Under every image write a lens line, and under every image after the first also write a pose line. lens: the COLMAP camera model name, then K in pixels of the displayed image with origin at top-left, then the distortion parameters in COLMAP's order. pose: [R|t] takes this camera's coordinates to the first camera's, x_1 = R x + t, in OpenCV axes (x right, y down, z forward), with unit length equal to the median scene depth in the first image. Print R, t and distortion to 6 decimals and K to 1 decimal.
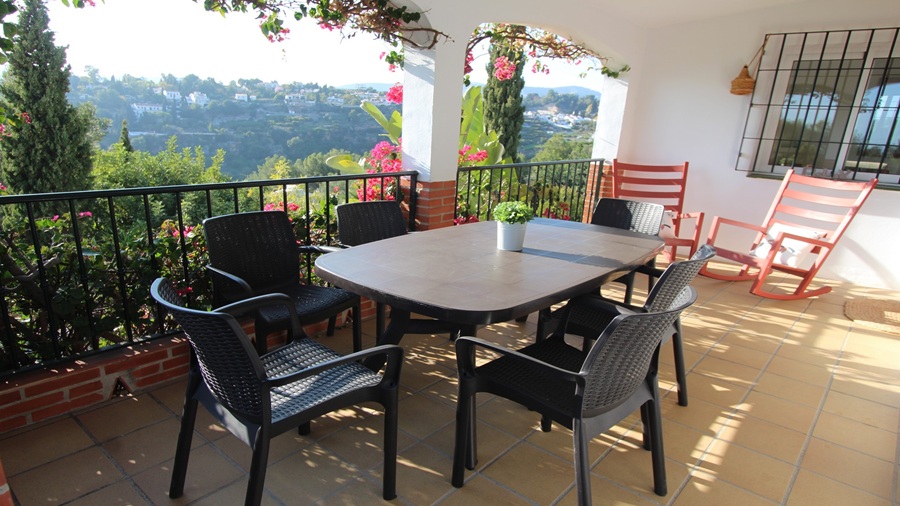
lens RADIAL K [[624.1, 0, 450.0], [0, 624.1, 253.0], [0, 0, 1]] dist [-0.027668, -0.000891]
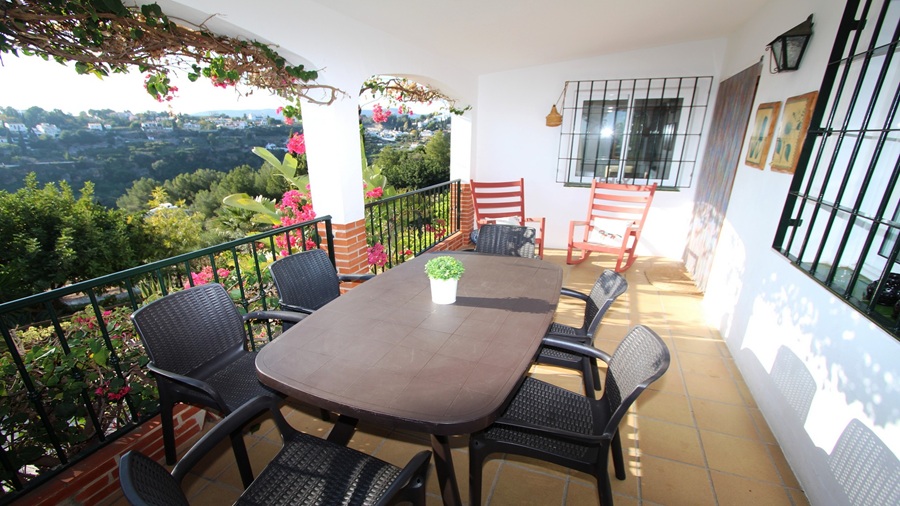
lens RADIAL K [[422.2, 0, 450.0], [0, 422.2, 253.0], [0, 0, 1]] dist [-0.029498, 0.005359]
pose [[0.925356, -0.151090, 0.347691, -0.053959], [0.117365, 0.986264, 0.116227, -0.053646], [-0.360476, -0.066744, 0.930378, 0.089459]]
